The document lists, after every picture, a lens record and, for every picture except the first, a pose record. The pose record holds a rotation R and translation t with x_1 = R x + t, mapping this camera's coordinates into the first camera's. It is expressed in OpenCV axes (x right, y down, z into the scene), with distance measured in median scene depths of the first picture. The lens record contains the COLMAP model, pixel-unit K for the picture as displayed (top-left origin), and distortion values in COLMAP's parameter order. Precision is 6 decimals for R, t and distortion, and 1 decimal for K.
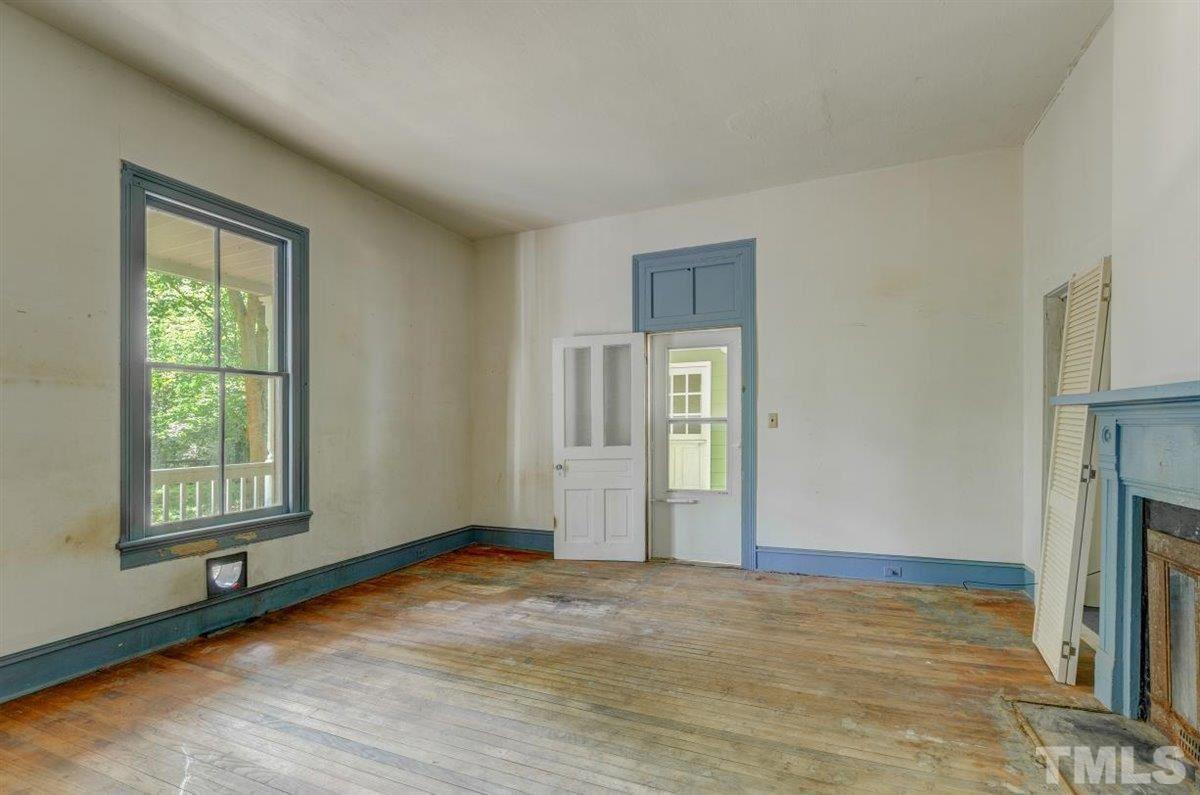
lens RADIAL K [[522.1, 0, 606.7], [0, 522.1, 421.9], [0, 0, 1]] dist [-0.000282, 0.000009]
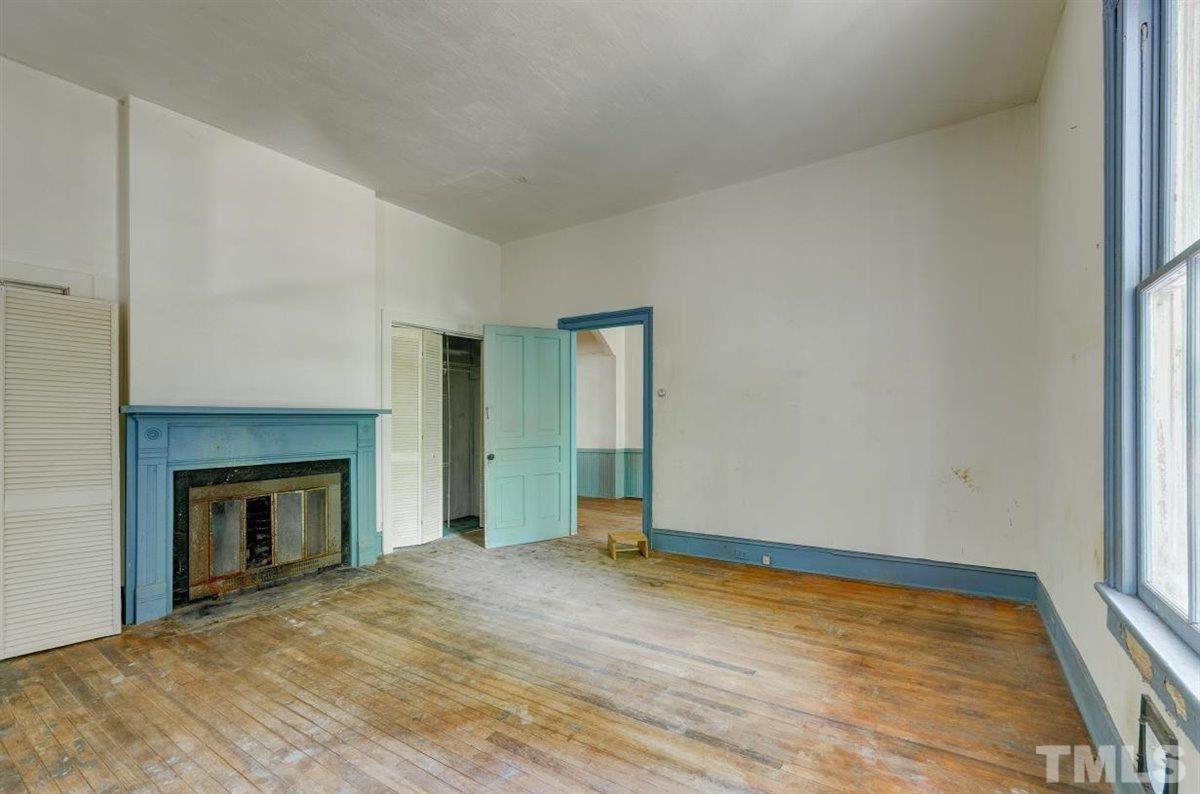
lens RADIAL K [[522.1, 0, 606.7], [0, 522.1, 421.4], [0, 0, 1]] dist [-0.000282, 0.000009]
pose [[-0.981732, 0.025688, 0.188528, -0.506190], [0.025082, 0.999670, -0.005598, 0.022421], [-0.188610, -0.000767, -0.982052, 1.910678]]
